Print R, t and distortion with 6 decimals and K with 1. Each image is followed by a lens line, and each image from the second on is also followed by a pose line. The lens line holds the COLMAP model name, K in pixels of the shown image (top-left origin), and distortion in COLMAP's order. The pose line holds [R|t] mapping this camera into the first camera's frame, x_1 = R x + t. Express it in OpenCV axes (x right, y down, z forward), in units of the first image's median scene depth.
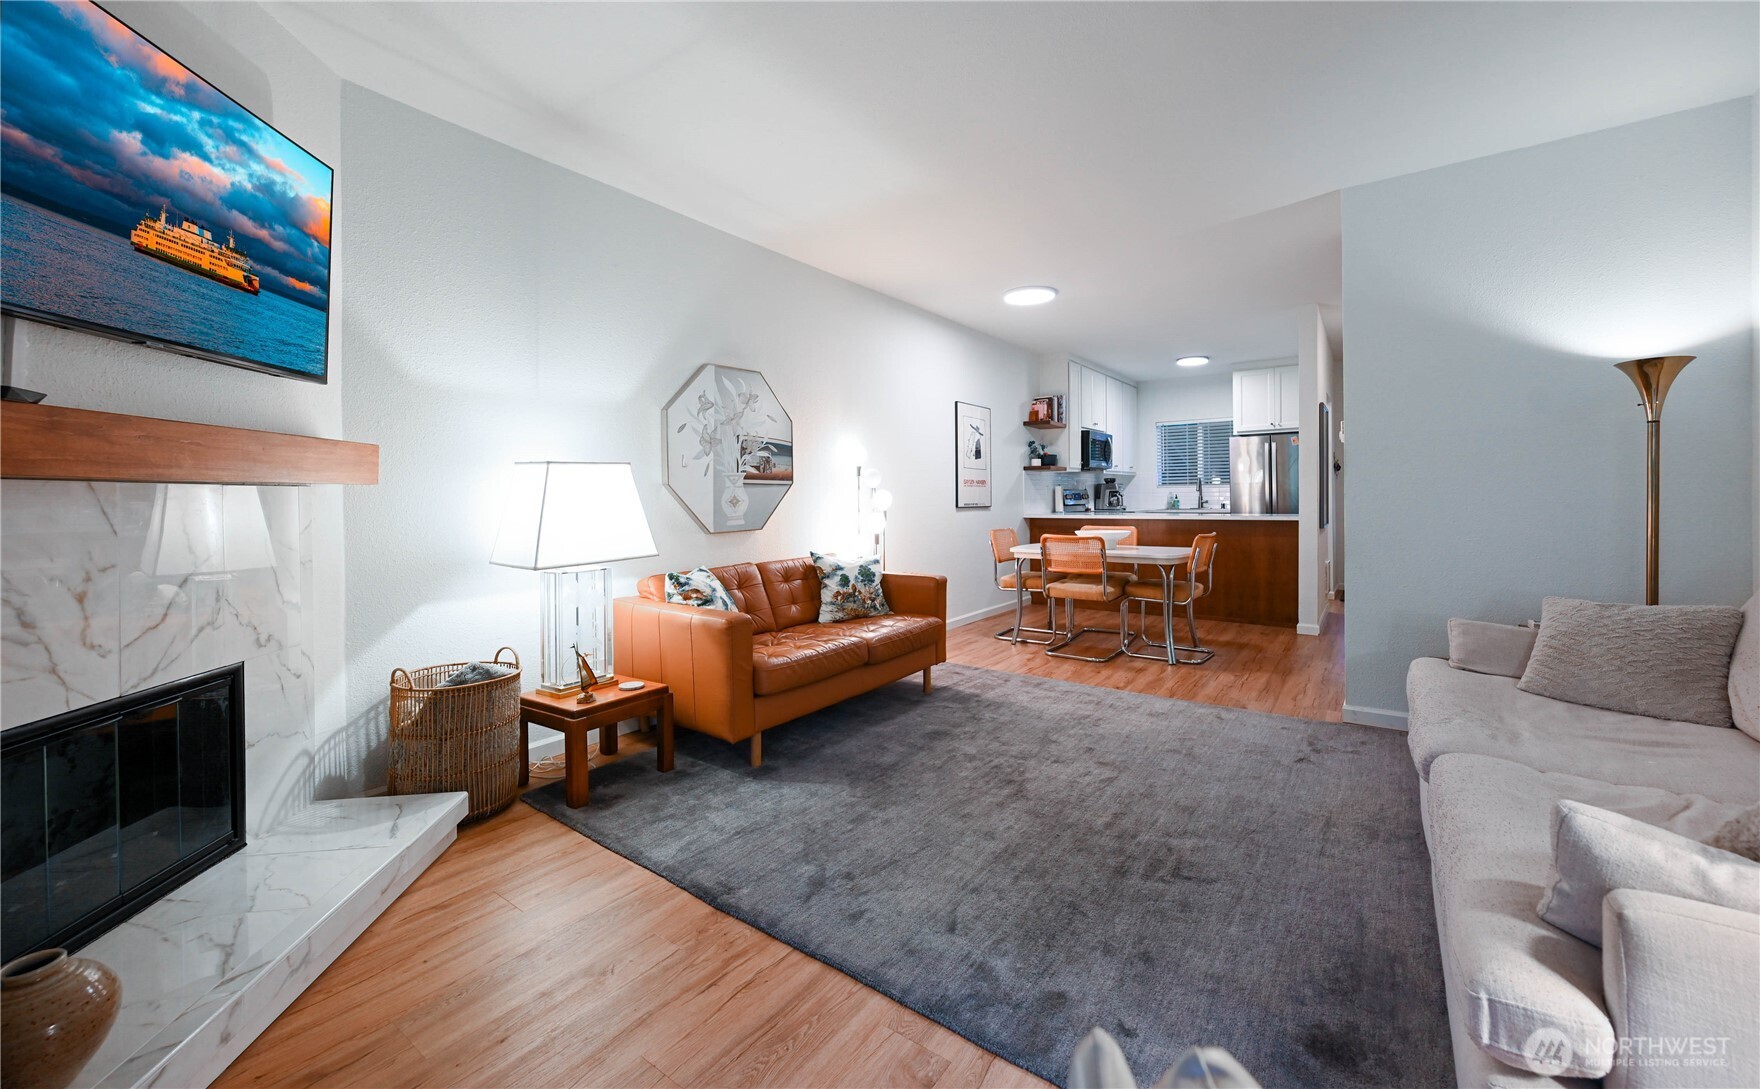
lens RADIAL K [[695.1, 0, 885.2], [0, 695.1, 499.3], [0, 0, 1]] dist [-0.000987, -0.000039]
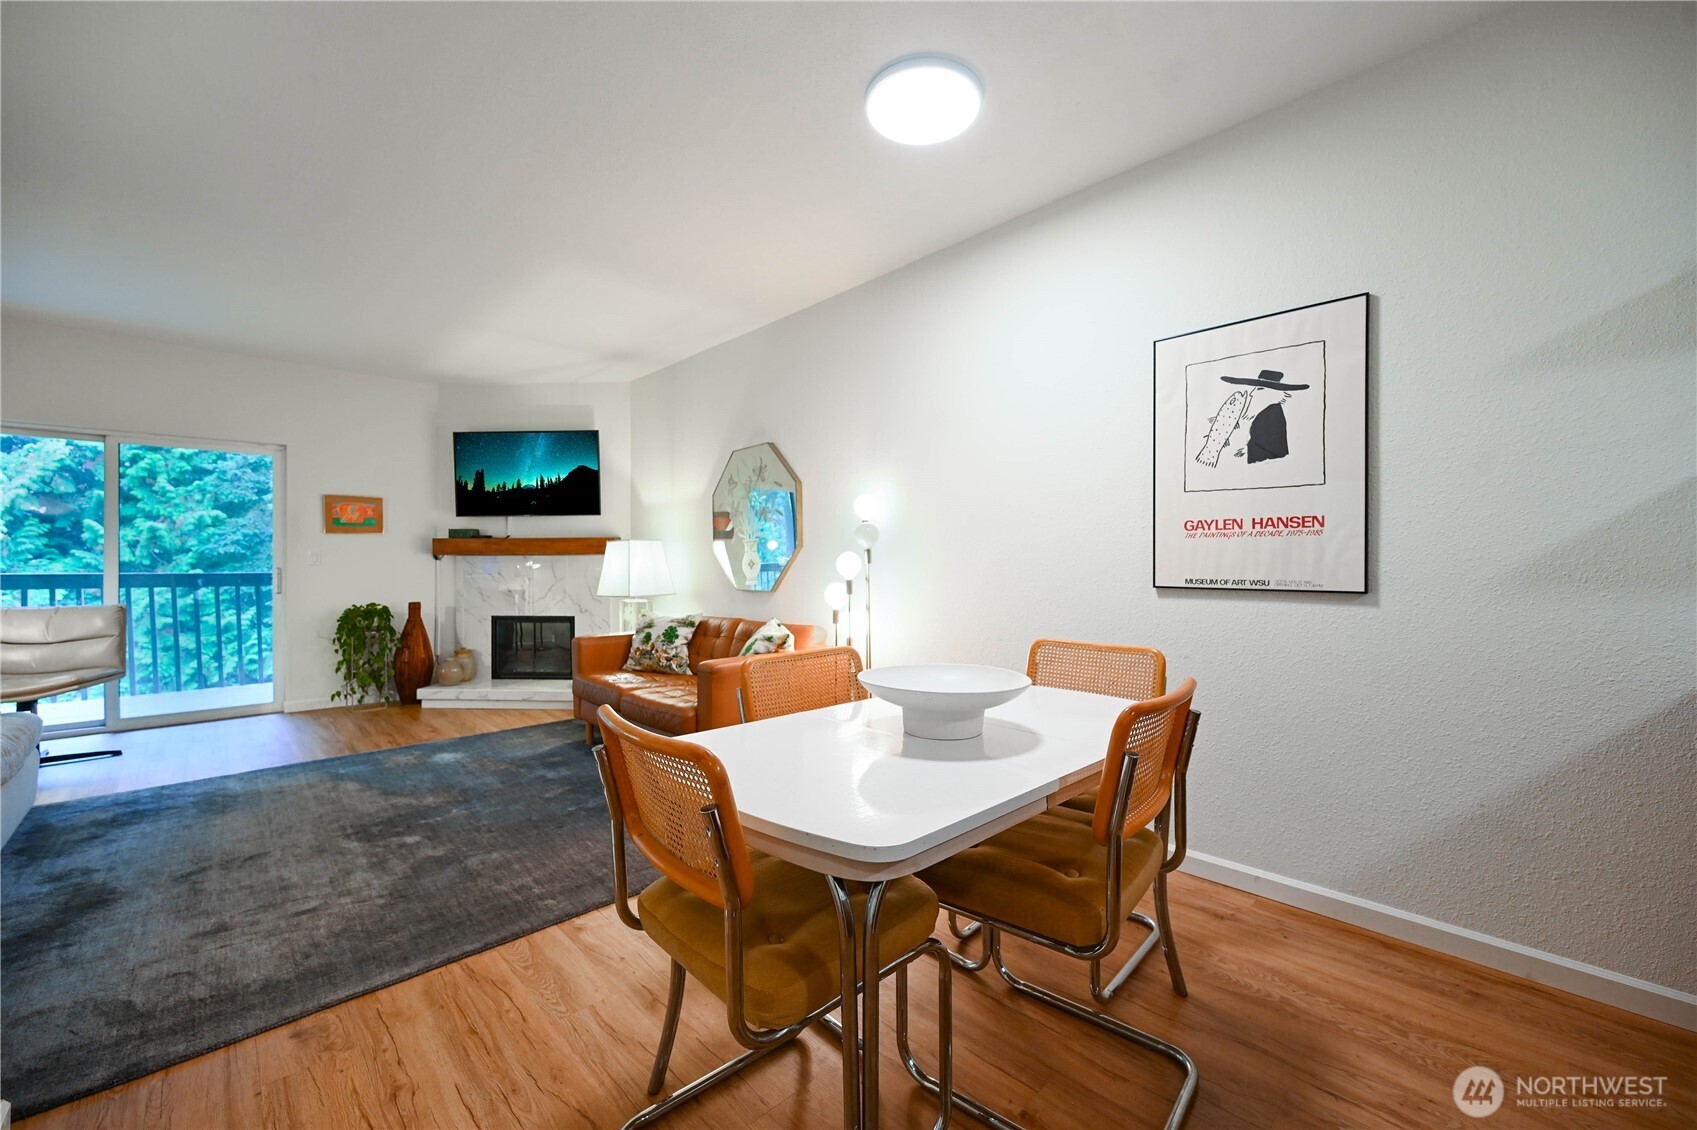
lens RADIAL K [[666.9, 0, 852.6], [0, 666.9, 567.1], [0, 0, 1]] dist [-0.002177, 0.000132]
pose [[-0.174497, 0.017307, -0.984506, 0.437339], [-0.001428, 0.999840, 0.017829, -0.006210], [0.984657, 0.004517, -0.174444, 0.713142]]
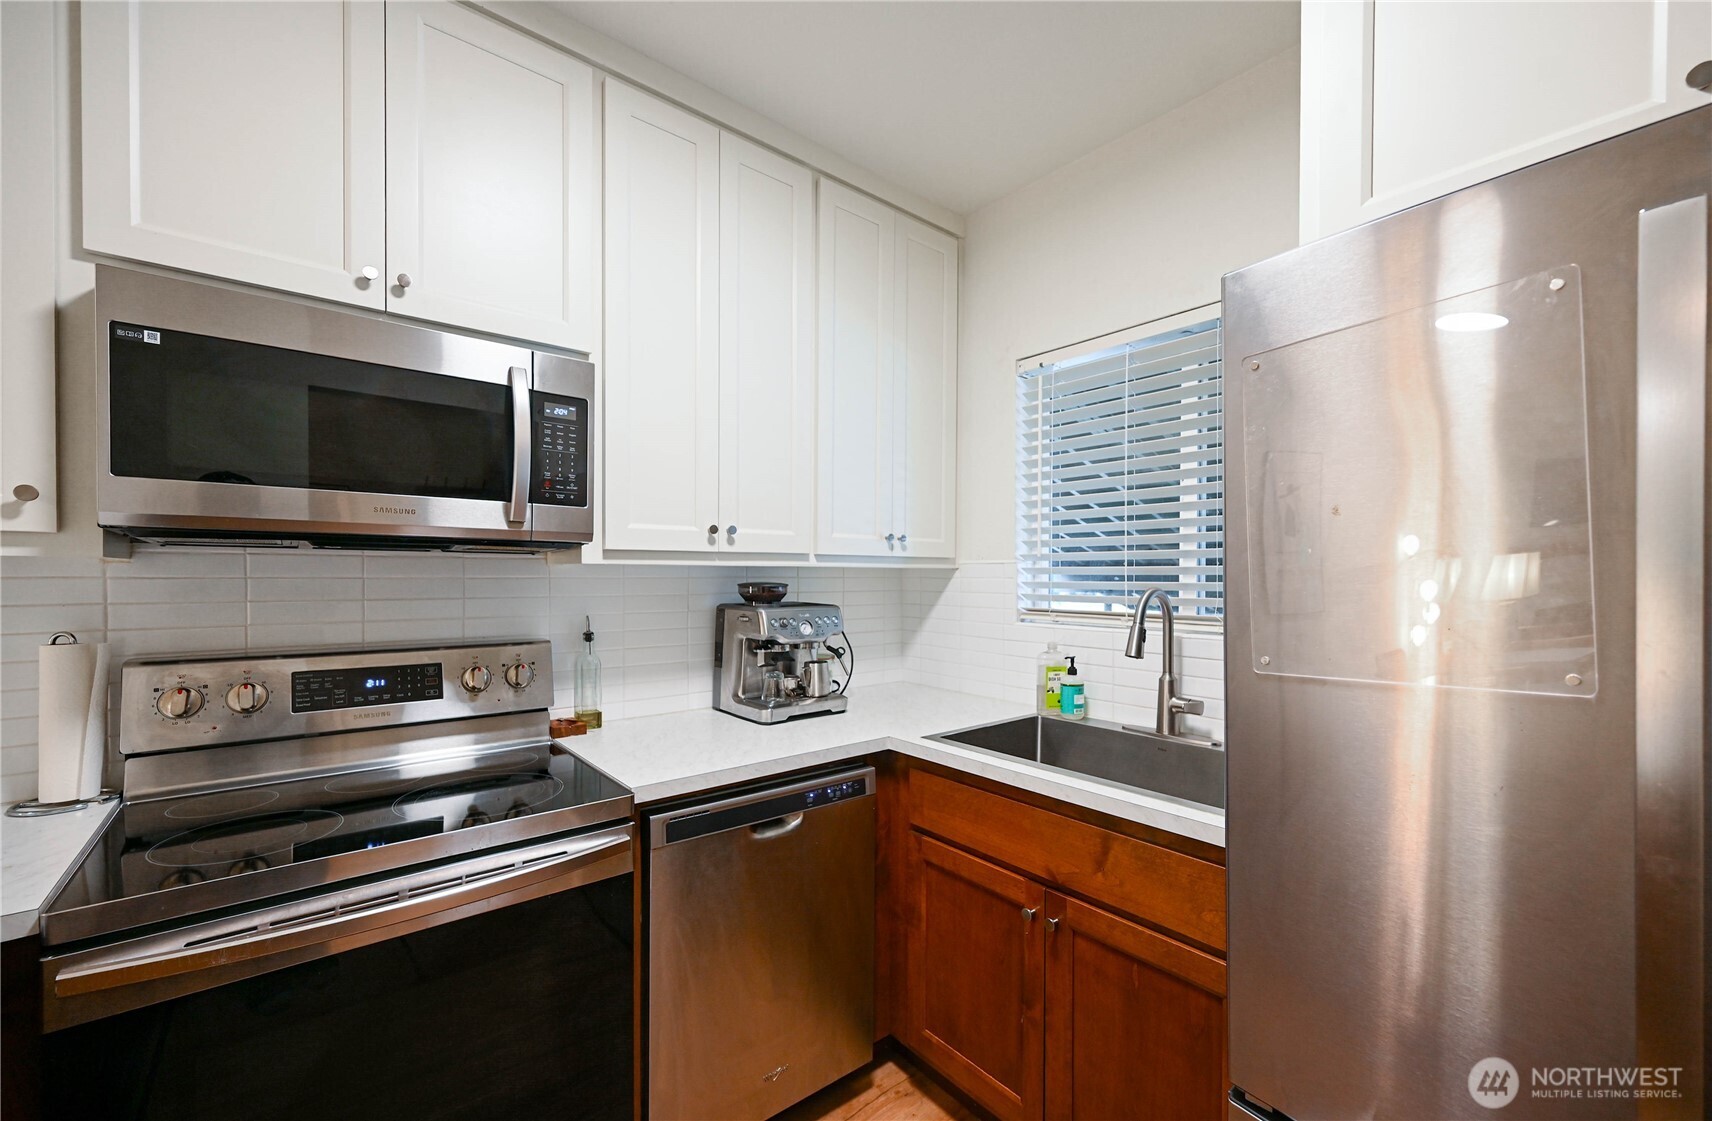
lens RADIAL K [[688.3, 0, 877.1], [0, 688.3, 583.5], [0, 0, 1]] dist [0.001400, 0.000135]
pose [[0.973462, 0.016865, -0.228225, 0.487297], [-0.015001, 0.999838, 0.009902, -0.038589], [0.228355, -0.006216, 0.973558, 0.913727]]
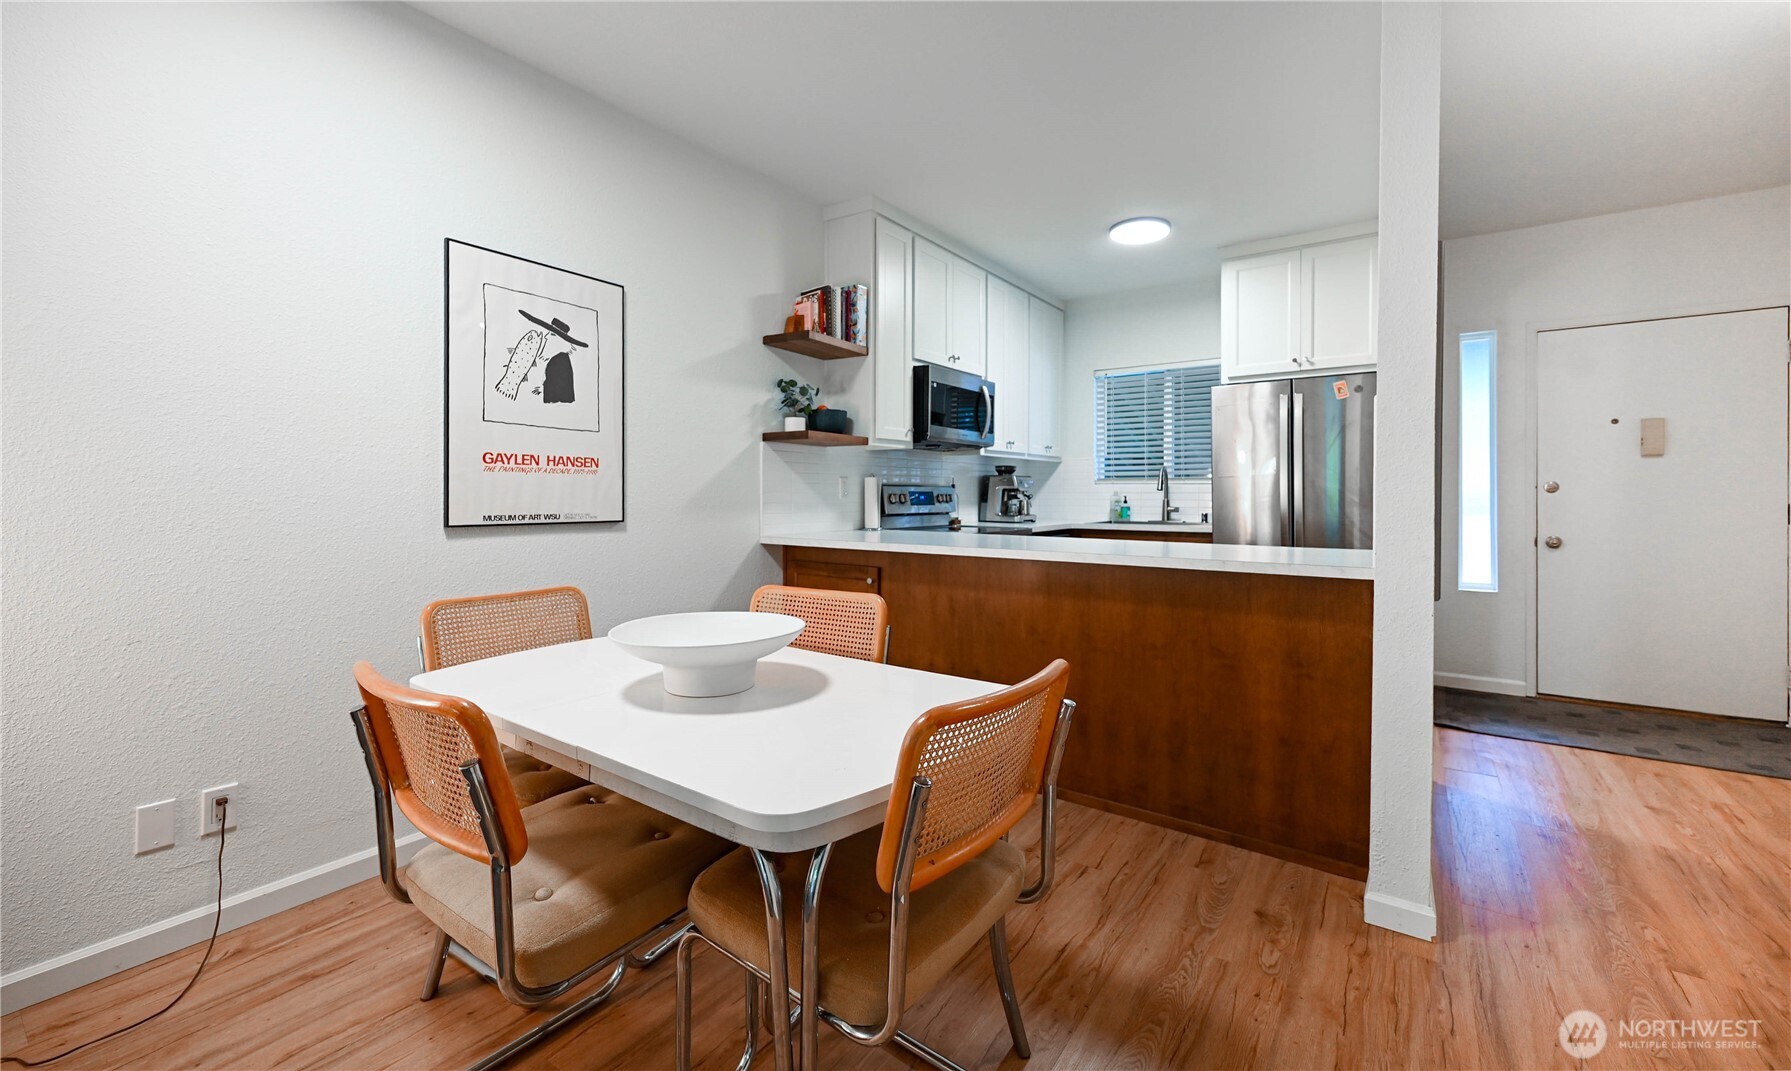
lens RADIAL K [[726.9, 0, 903.1], [0, 726.9, 496.5], [0, 0, 1]] dist [0.000372, 0.000026]
pose [[0.999802, 0.011471, 0.016279, 0.272615], [-0.011485, 0.999934, 0.000732, -0.005941], [-0.016269, -0.000919, 0.999867, 0.490999]]
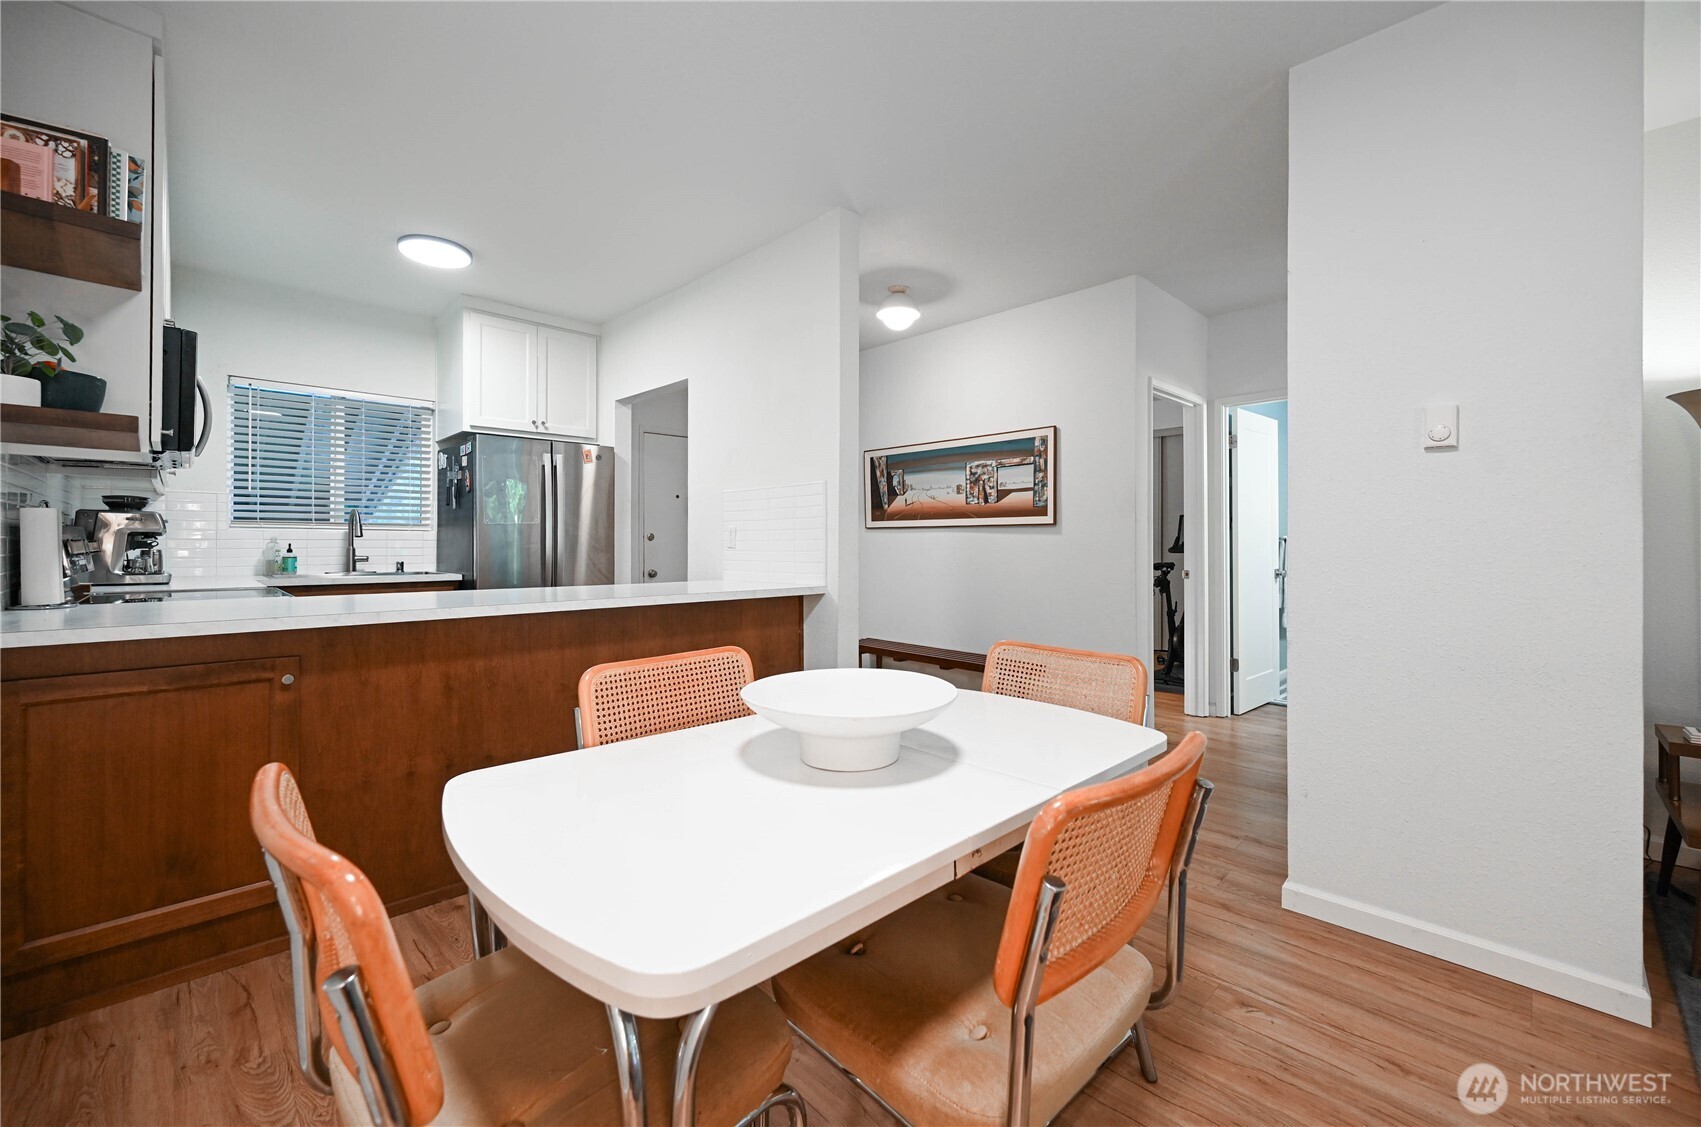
lens RADIAL K [[682.4, 0, 849.2], [0, 682.4, 541.0], [0, 0, 1]] dist [-0.002314, -0.000046]
pose [[0.162703, 0.013284, 0.986586, 0.046820], [0.000151, 0.999909, -0.013489, -0.002918], [-0.986675, 0.002344, 0.162686, 0.677063]]
